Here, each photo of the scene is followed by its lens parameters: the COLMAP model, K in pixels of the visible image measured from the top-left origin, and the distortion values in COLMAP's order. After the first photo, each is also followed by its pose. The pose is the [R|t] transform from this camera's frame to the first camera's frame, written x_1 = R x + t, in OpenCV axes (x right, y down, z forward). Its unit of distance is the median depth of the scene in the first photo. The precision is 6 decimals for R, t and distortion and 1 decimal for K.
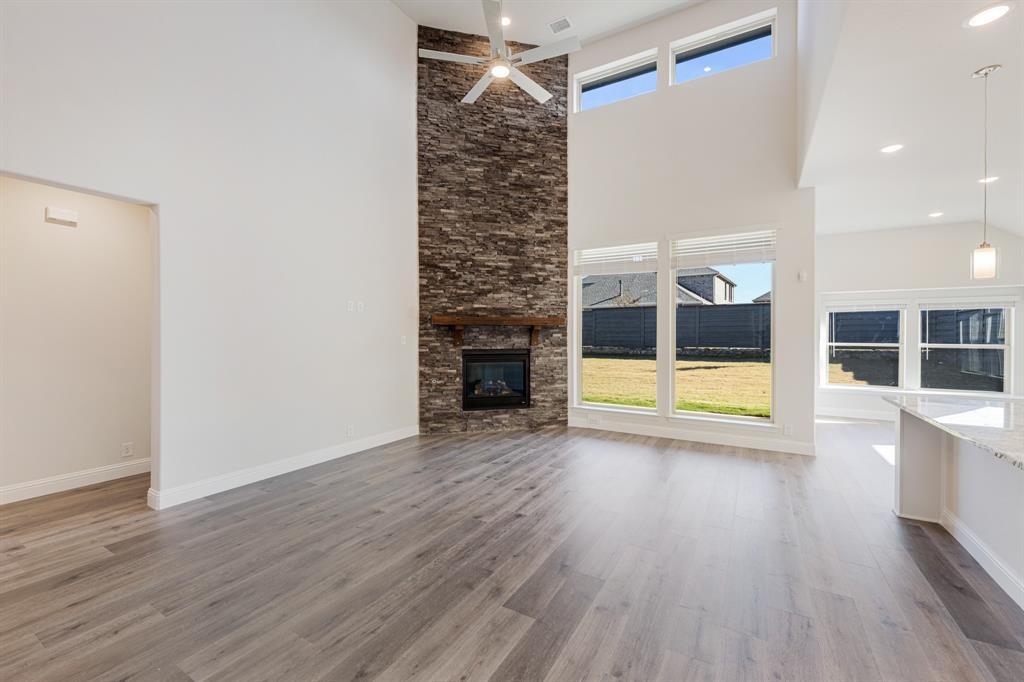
lens RADIAL K [[418.1, 0, 508.5], [0, 418.1, 335.8], [0, 0, 1]] dist [-0.001650, -0.000360]
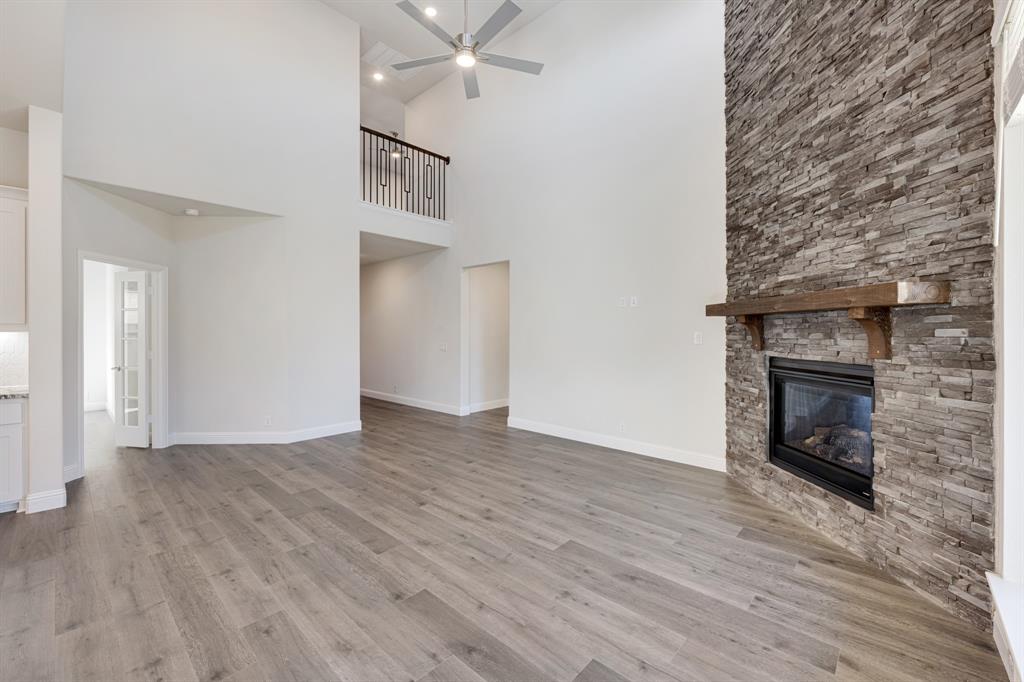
lens RADIAL K [[418.1, 0, 508.5], [0, 418.1, 335.8], [0, 0, 1]] dist [-0.001650, -0.000360]
pose [[-0.201577, 0.008087, -0.979439, 0.529855], [-0.009214, 0.999906, 0.010152, 0.000994], [0.979429, 0.011071, -0.201483, 0.755912]]
